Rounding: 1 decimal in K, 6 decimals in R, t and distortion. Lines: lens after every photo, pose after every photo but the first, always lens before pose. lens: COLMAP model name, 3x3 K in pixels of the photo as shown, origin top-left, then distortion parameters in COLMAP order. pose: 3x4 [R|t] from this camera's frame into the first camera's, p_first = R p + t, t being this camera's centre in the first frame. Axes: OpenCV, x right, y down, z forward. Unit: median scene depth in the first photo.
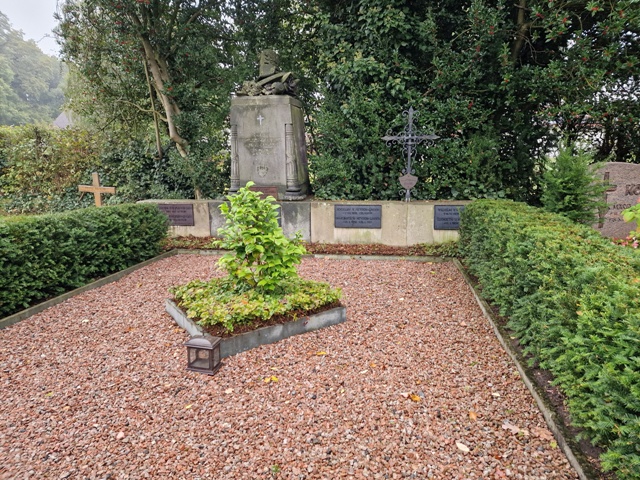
lens RADIAL K [[423.9, 0, 317.7], [0, 423.9, 239.8], [0, 0, 1]] dist [0.012577, 0.000049]
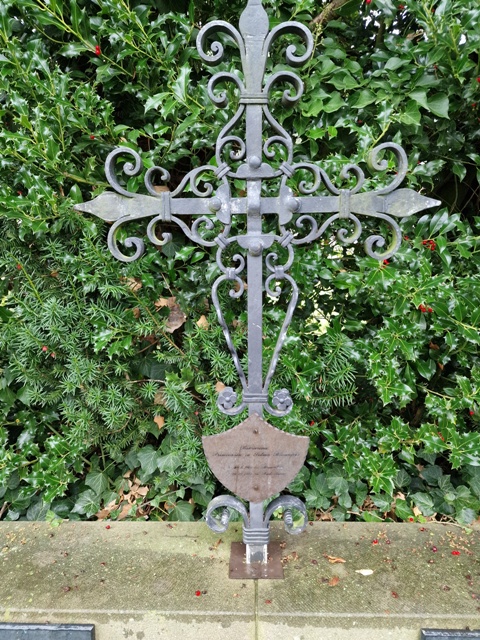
lens RADIAL K [[423.9, 0, 237.9], [0, 423.9, 318.5], [0, 0, 1]] dist [0.012577, 0.000049]
pose [[0.982509, -0.041688, 0.181490, 0.178750], [0.037751, 0.998972, 0.025098, -0.200102], [-0.182350, -0.017807, 0.983072, 0.834893]]
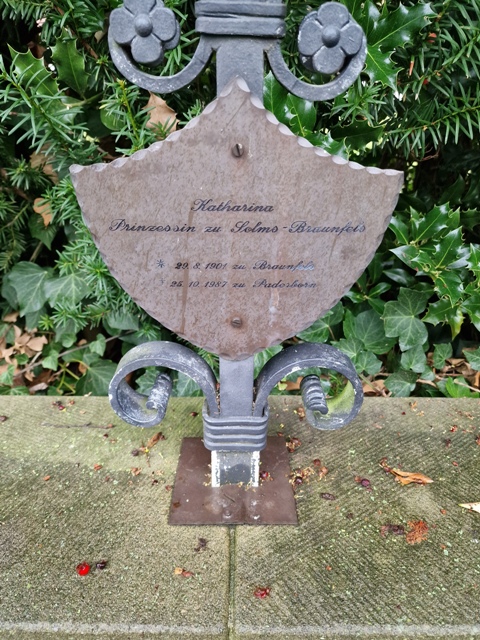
lens RADIAL K [[423.9, 0, 240.8], [0, 423.9, 320.7], [0, 0, 1]] dist [0.012577, 0.000049]
pose [[0.975399, -0.083293, 0.204107, 0.203411], [0.014511, 0.948123, 0.317571, -0.143993], [-0.219970, -0.306797, 0.926007, 0.949230]]
